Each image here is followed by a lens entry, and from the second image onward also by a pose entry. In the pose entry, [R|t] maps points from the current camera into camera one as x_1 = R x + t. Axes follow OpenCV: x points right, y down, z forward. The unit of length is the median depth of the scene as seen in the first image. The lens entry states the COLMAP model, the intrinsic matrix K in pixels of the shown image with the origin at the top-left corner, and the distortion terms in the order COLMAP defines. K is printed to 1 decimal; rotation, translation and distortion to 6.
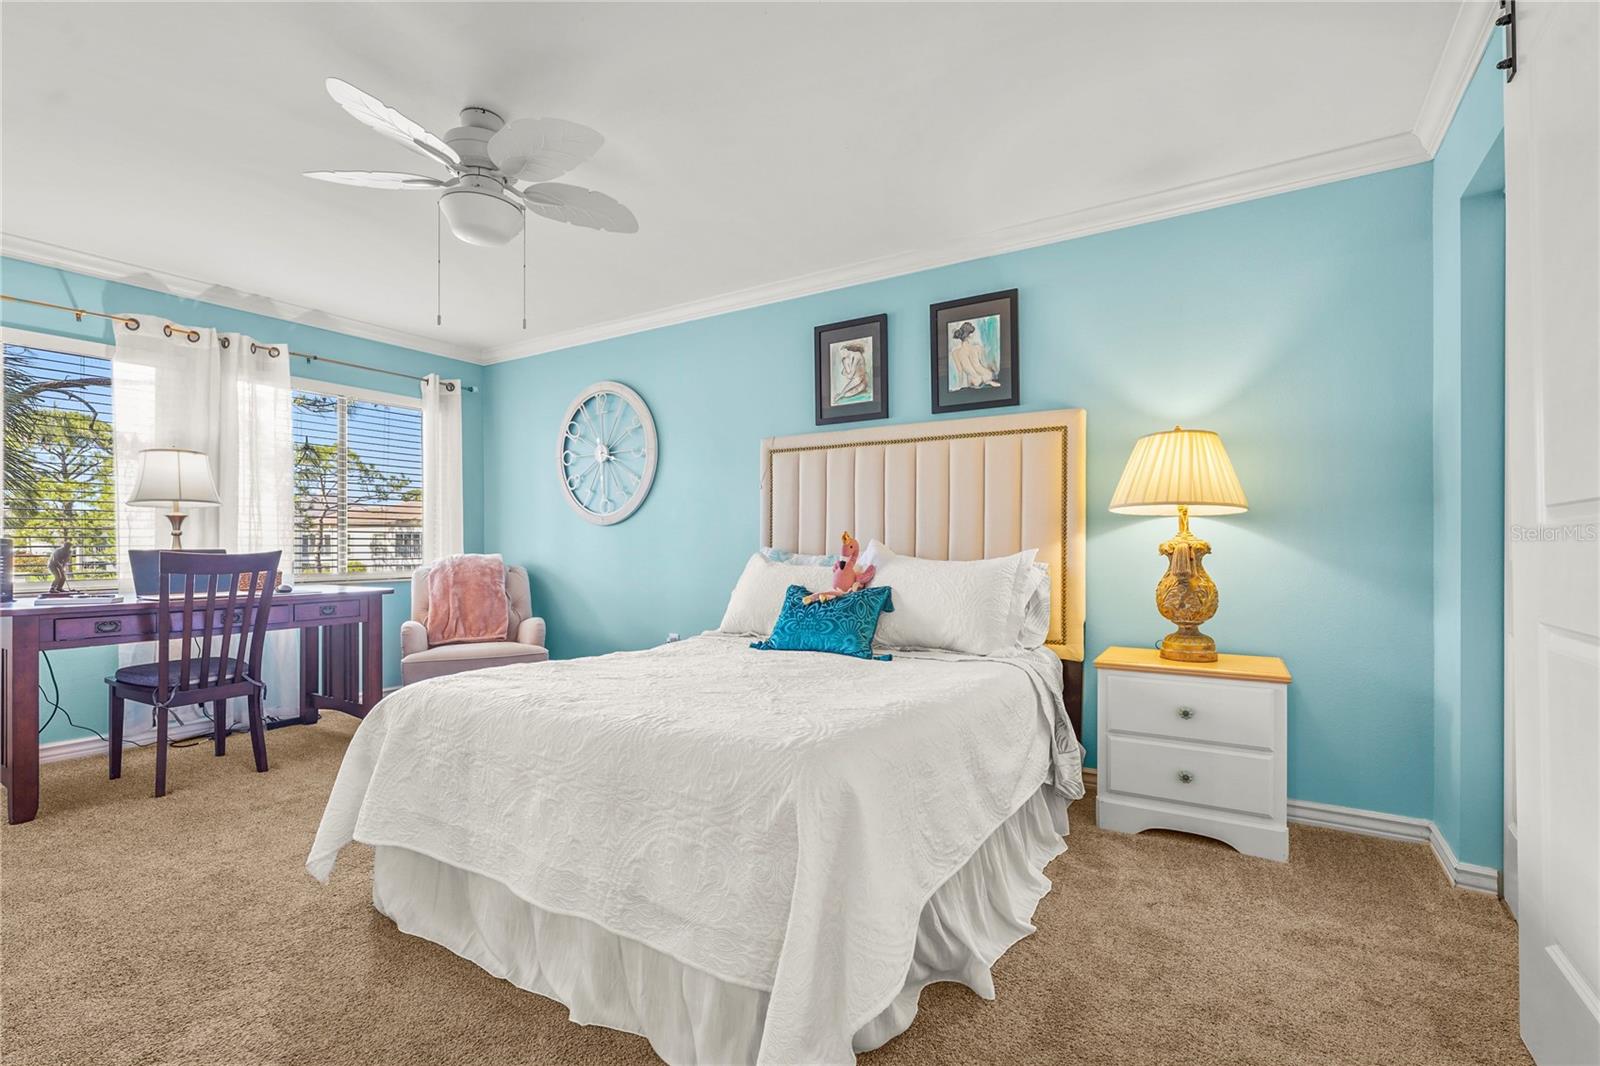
lens RADIAL K [[720.5, 0, 797.6], [0, 720.5, 541.8], [0, 0, 1]] dist [-0.001199, -0.000076]
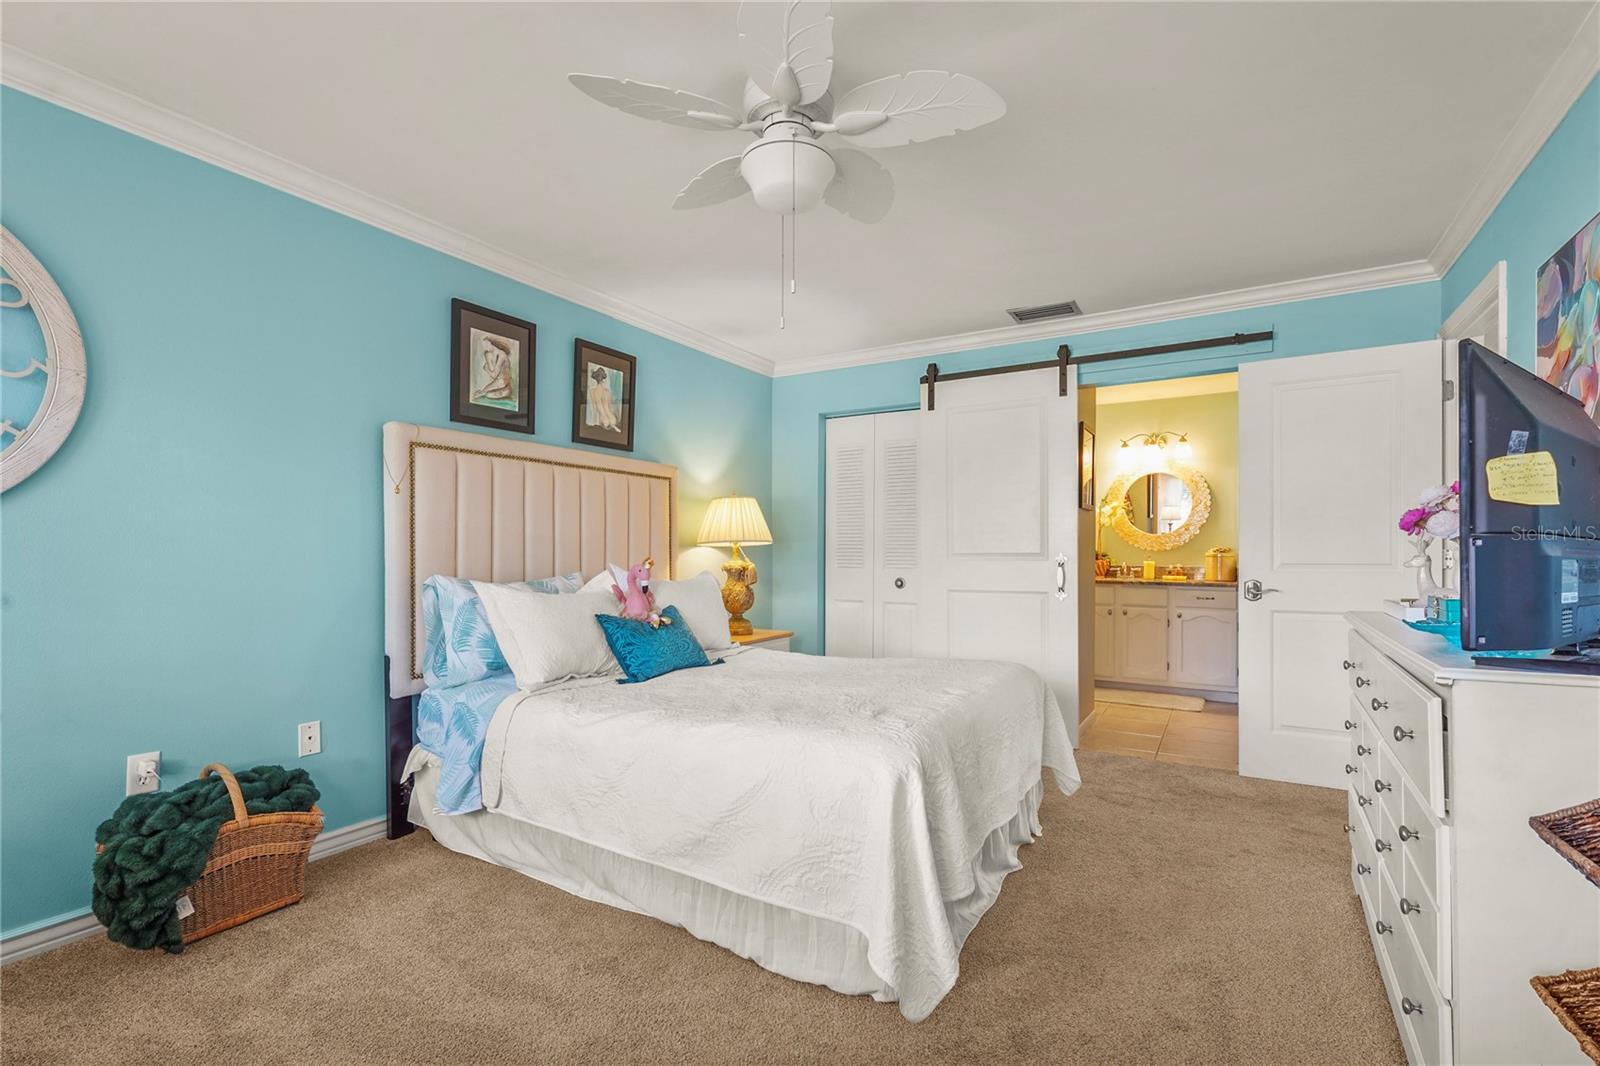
lens RADIAL K [[720.5, 0, 804.0], [0, 720.5, 539.6], [0, 0, 1]] dist [-0.001199, -0.000076]
pose [[-0.026960, 0.016769, 0.999496, -0.825365], [-0.009171, 0.999813, -0.017022, -0.020657], [-0.999594, -0.009625, -0.026801, 0.664662]]
